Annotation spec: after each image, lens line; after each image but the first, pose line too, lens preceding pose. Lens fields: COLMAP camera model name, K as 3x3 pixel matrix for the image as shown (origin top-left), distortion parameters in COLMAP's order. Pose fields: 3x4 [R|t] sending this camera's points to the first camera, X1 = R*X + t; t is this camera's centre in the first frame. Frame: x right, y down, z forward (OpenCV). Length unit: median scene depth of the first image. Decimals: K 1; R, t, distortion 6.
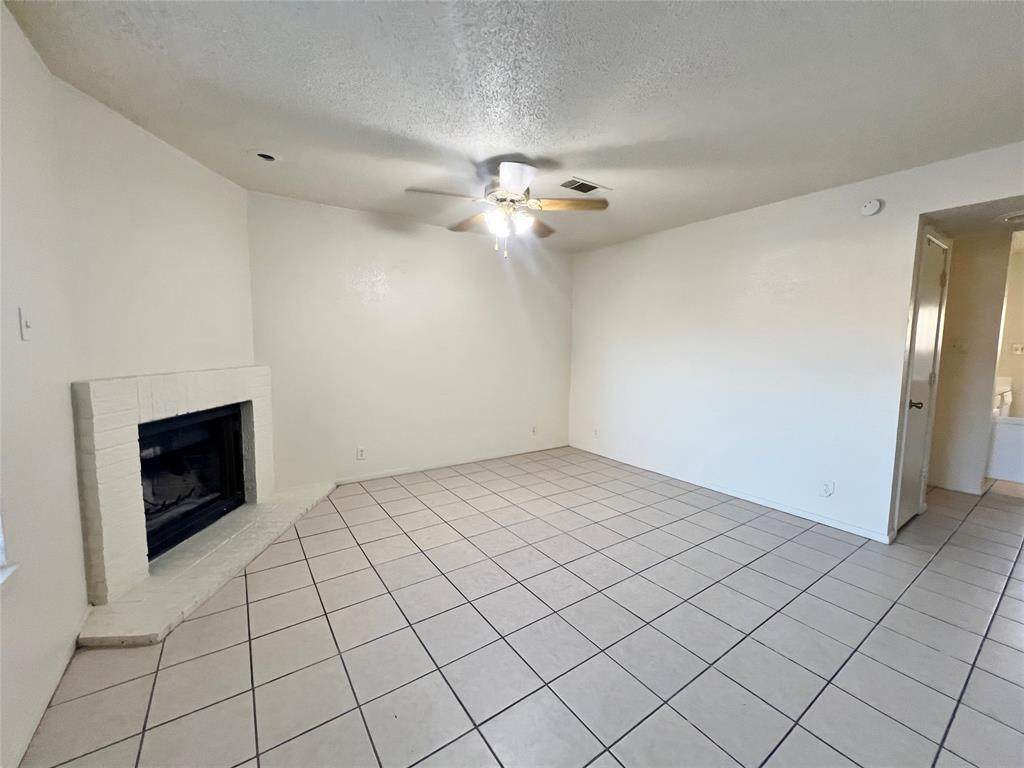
lens RADIAL K [[408.0, 0, 512.0], [0, 408.0, 384.1], [0, 0, 1]] dist [0.001077, 0.000111]
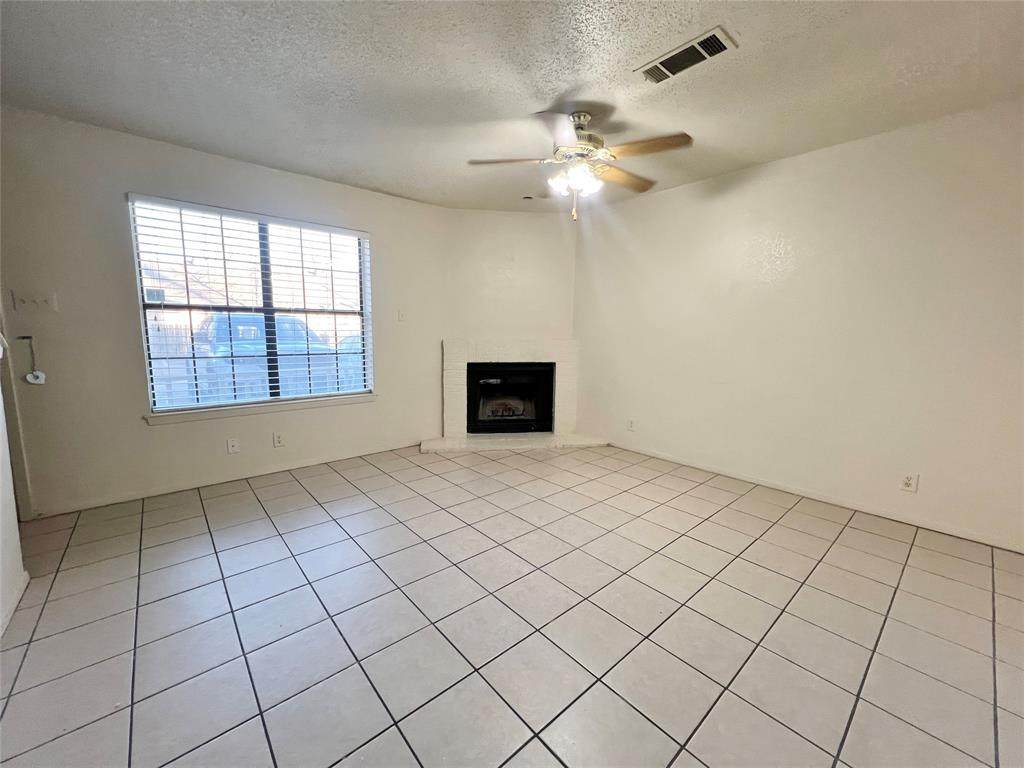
lens RADIAL K [[408.0, 0, 510.7], [0, 408.0, 383.5], [0, 0, 1]] dist [0.001077, 0.000111]
pose [[0.101582, 0.120040, -0.987558, 0.754544], [-0.095229, 0.989308, 0.110457, -0.030796], [0.990259, 0.082824, 0.111927, 0.647203]]
